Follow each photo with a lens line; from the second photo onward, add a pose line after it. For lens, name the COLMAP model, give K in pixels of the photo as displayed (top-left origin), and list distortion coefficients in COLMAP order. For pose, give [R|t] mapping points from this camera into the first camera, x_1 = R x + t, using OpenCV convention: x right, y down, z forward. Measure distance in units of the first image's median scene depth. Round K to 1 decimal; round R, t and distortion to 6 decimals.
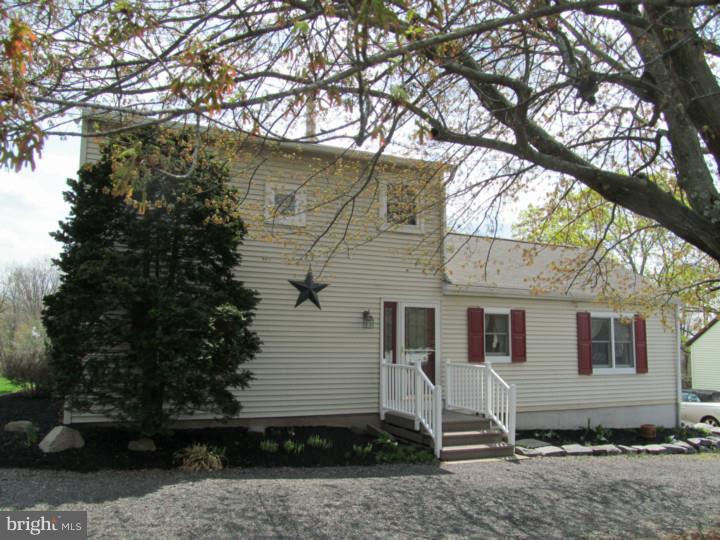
lens RADIAL K [[597.6, 0, 360.0], [0, 597.6, 270.0], [0, 0, 1]] dist [-0.058156, 0.015628]
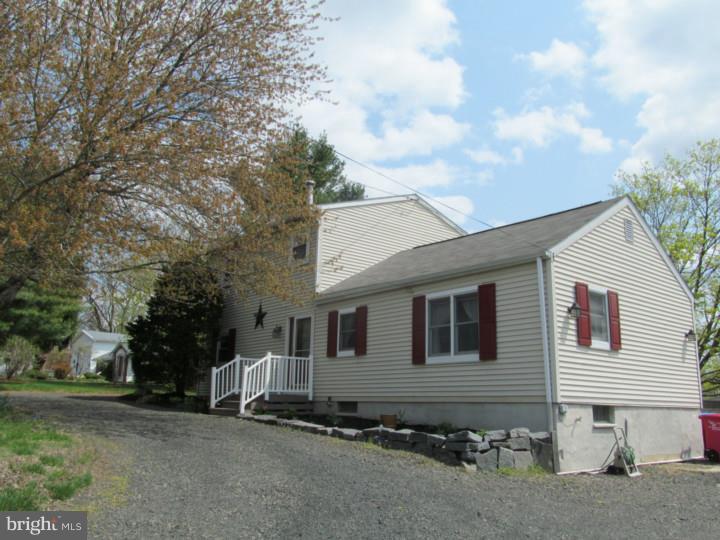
lens RADIAL K [[597.6, 0, 360.0], [0, 597.6, 270.0], [0, 0, 1]] dist [-0.058156, 0.015628]
pose [[0.253845, -0.218322, -0.942284, 1.249241], [0.099438, 0.974922, -0.199096, 0.208654], [0.962120, -0.043159, 0.269188, 0.672593]]
